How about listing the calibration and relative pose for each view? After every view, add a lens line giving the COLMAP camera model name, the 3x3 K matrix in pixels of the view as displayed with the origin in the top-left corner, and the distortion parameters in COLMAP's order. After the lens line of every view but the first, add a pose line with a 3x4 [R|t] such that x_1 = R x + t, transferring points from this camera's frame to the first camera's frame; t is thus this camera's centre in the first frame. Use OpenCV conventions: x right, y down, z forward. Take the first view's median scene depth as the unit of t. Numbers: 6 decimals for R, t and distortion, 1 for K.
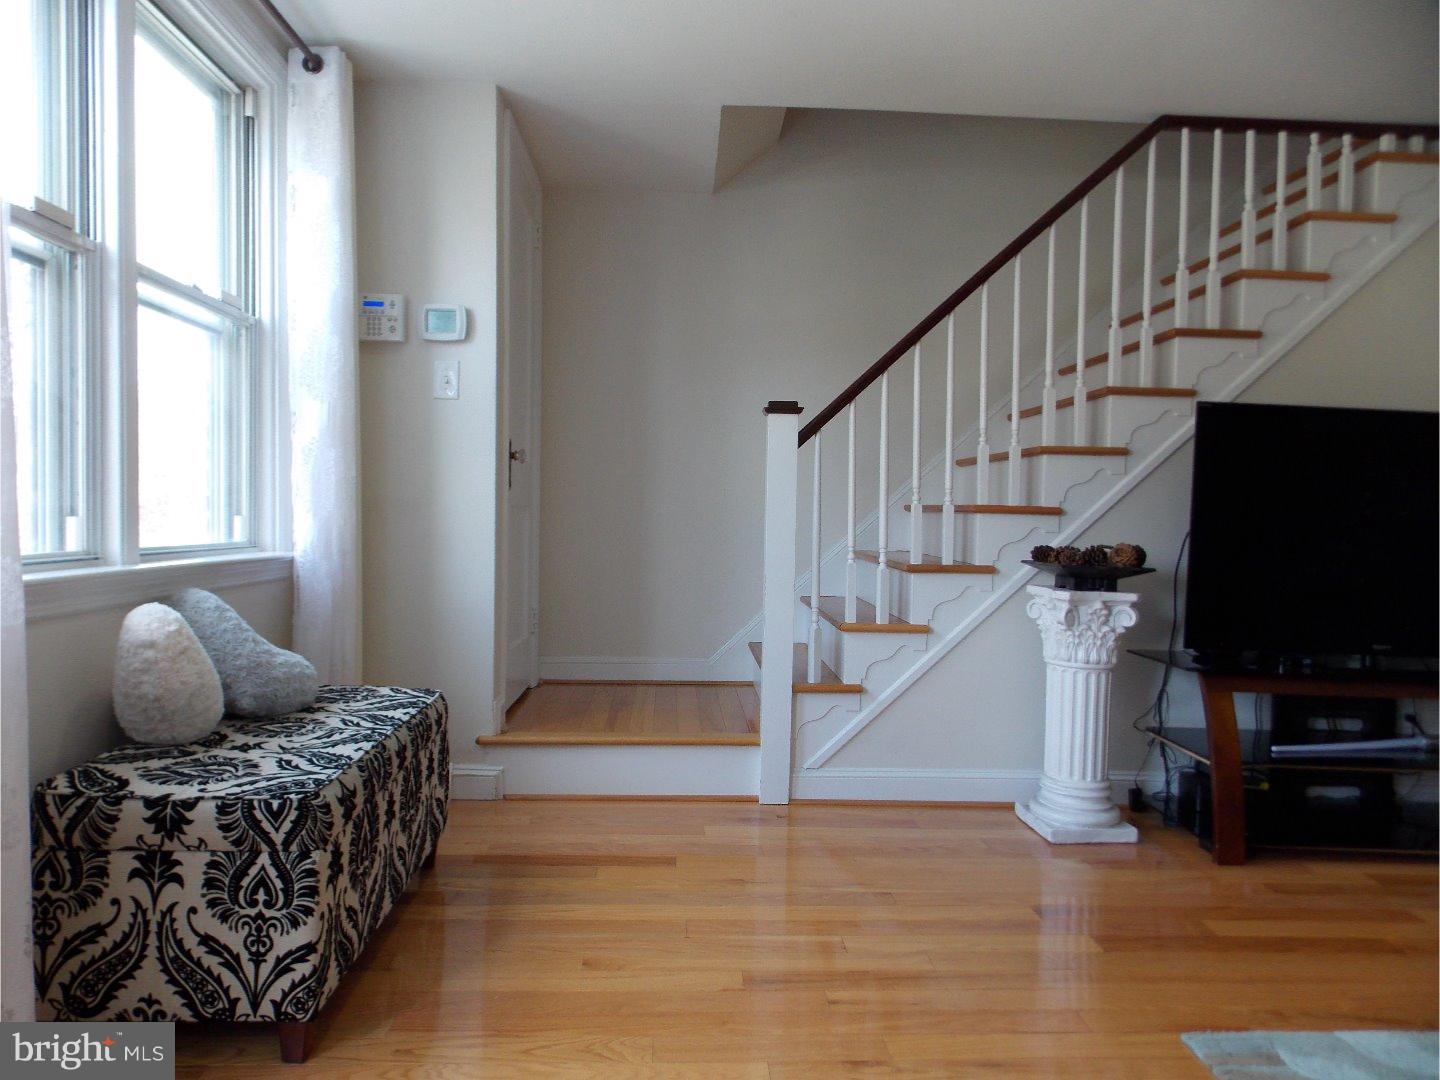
lens RADIAL K [[970.9, 0, 713.5], [0, 970.9, 535.6], [0, 0, 1]] dist [0.031445, -0.001468]
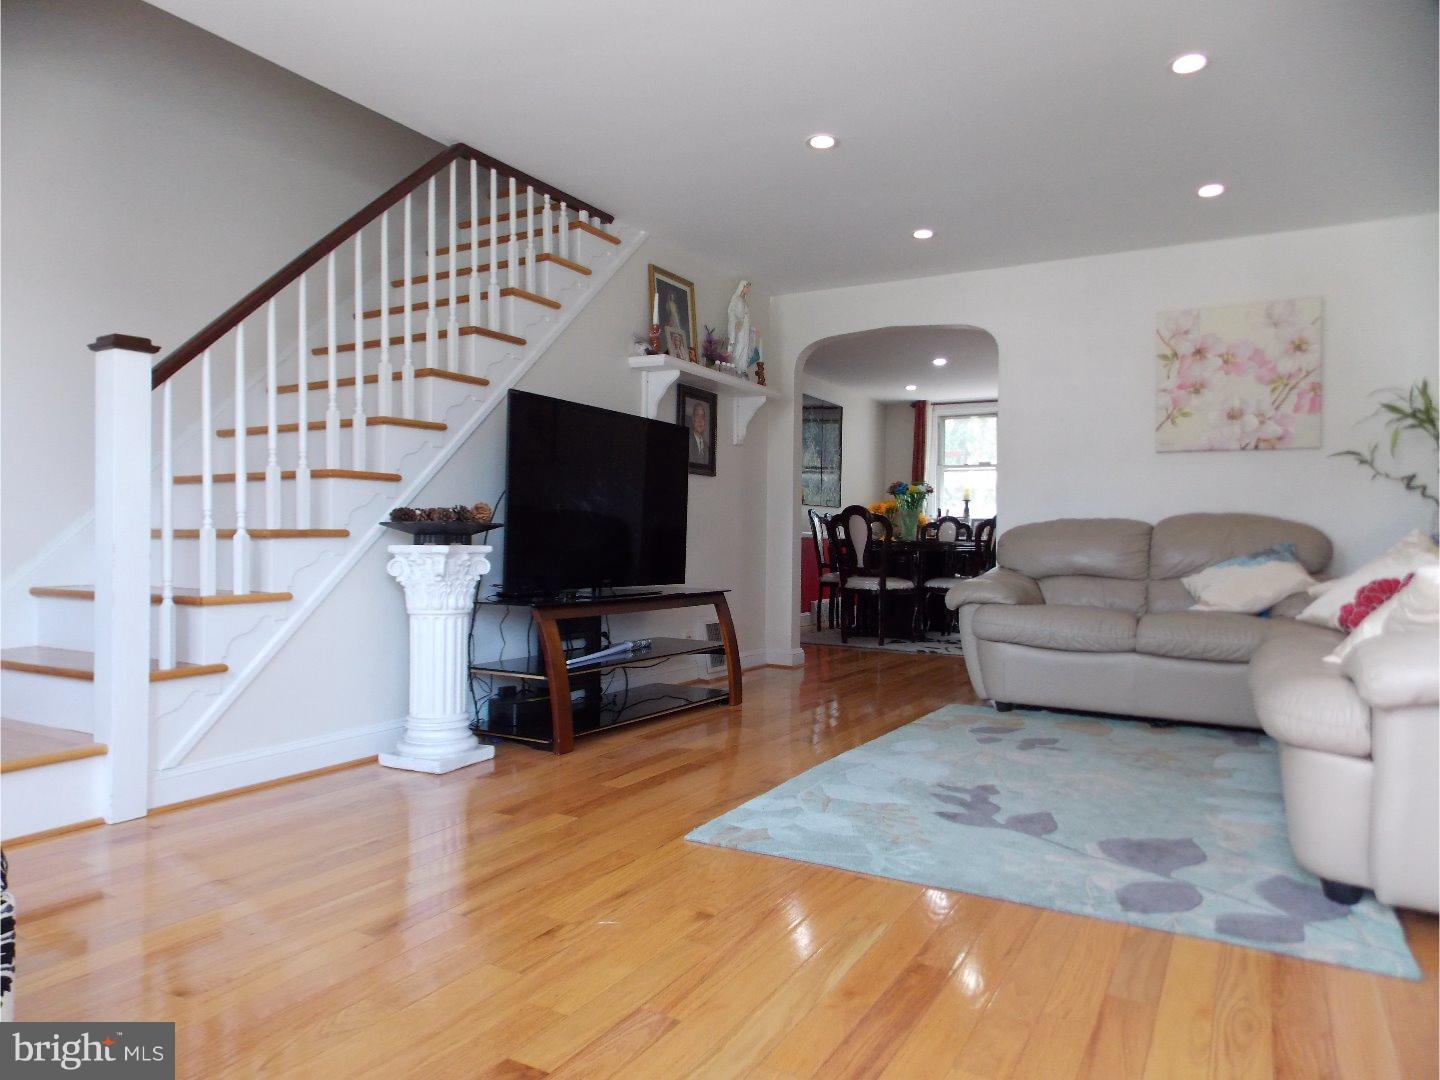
lens RADIAL K [[970.9, 0, 712.7], [0, 970.9, 535.3], [0, 0, 1]] dist [0.031445, -0.001468]
pose [[0.553398, -0.021137, 0.832648, -0.354358], [0.032922, 0.999452, 0.003491, 0.046455], [-0.832266, 0.025480, 0.553791, 0.114598]]
